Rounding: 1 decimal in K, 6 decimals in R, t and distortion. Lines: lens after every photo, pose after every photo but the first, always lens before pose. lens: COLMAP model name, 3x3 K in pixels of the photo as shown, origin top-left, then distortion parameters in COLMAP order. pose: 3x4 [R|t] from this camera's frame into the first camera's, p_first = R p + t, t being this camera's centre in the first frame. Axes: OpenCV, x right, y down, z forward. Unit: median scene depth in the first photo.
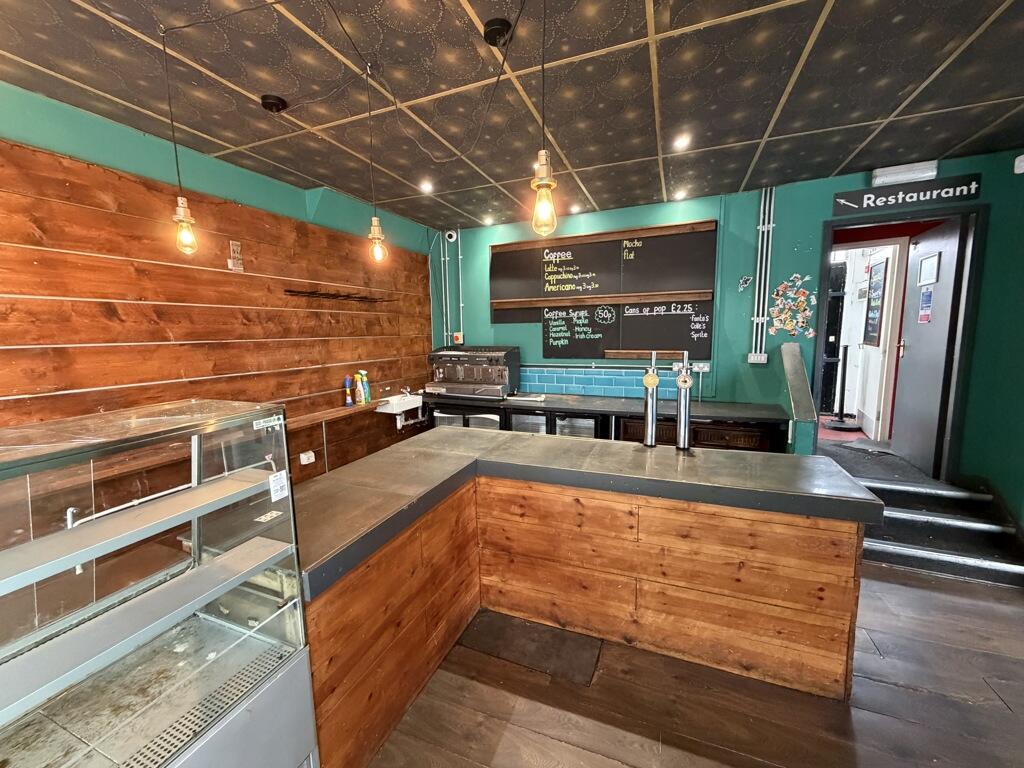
lens RADIAL K [[406.9, 0, 509.1], [0, 406.9, 384.8], [0, 0, 1]] dist [0.000242, -0.000230]
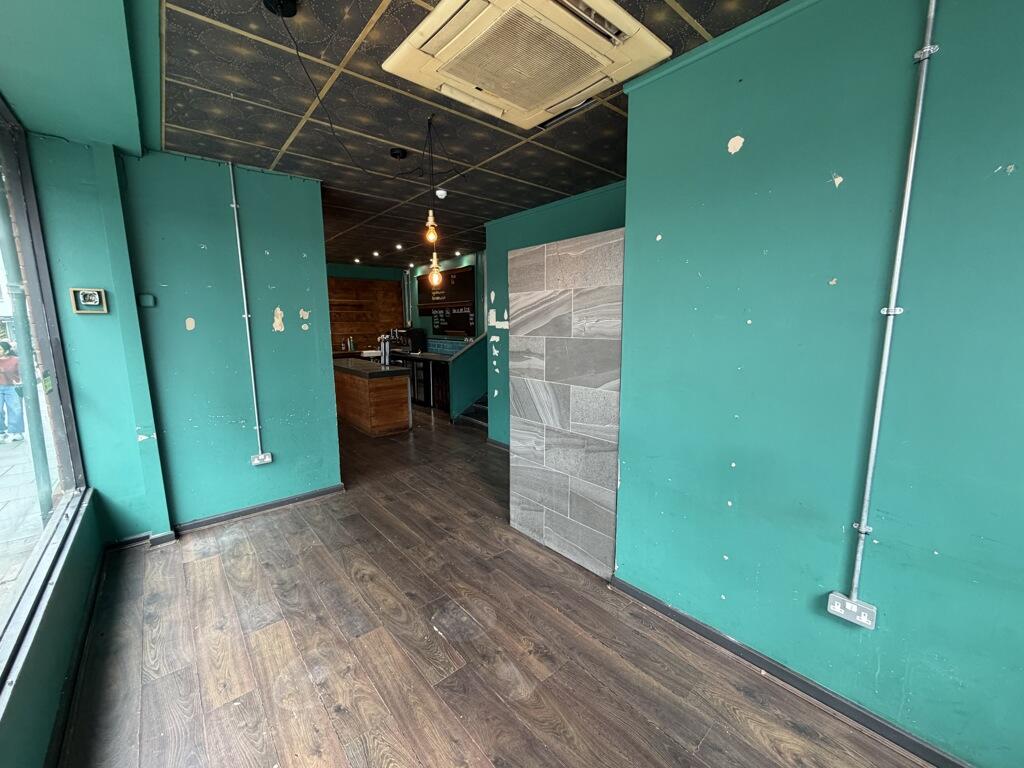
lens RADIAL K [[406.9, 0, 509.1], [0, 406.9, 384.8], [0, 0, 1]] dist [0.000242, -0.000230]
pose [[0.880204, 0.085036, -0.466916, 1.559965], [-0.072186, 0.996358, 0.045378, 0.068693], [0.469075, -0.006237, 0.883137, -0.635143]]
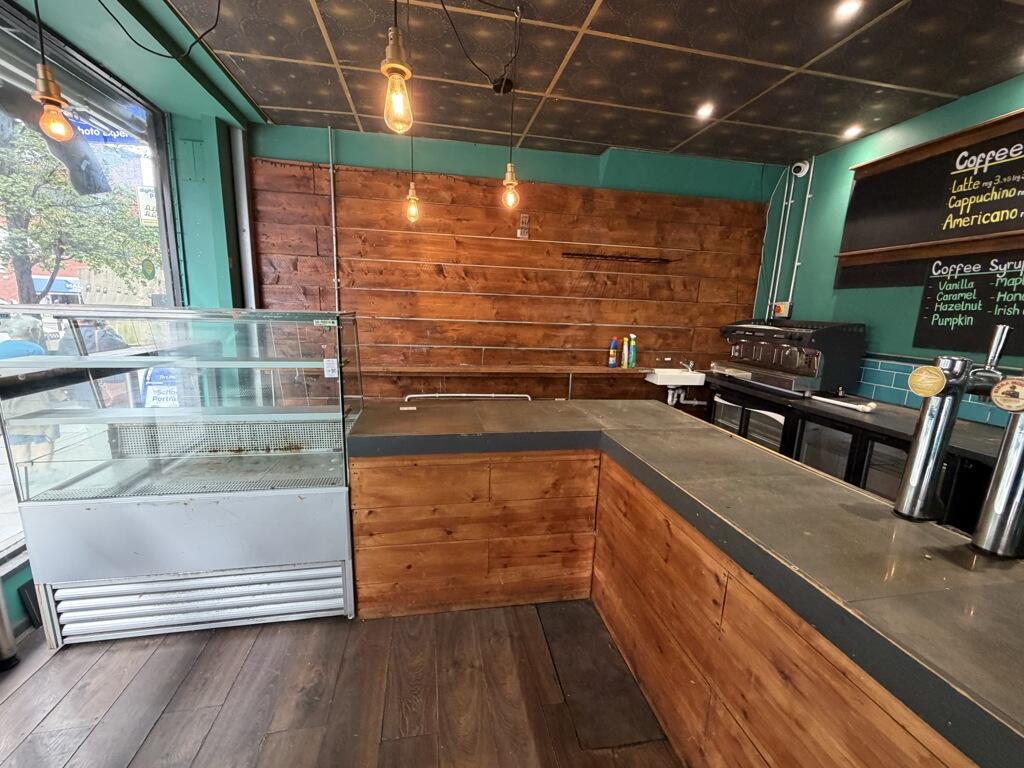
lens RADIAL K [[406.9, 0, 509.1], [0, 406.9, 384.8], [0, 0, 1]] dist [0.000242, -0.000230]
pose [[0.538356, 0.191659, -0.820634, 0.310731], [-0.155543, 0.979662, 0.126760, 0.005890], [0.828239, 0.059401, 0.557218, 0.220510]]
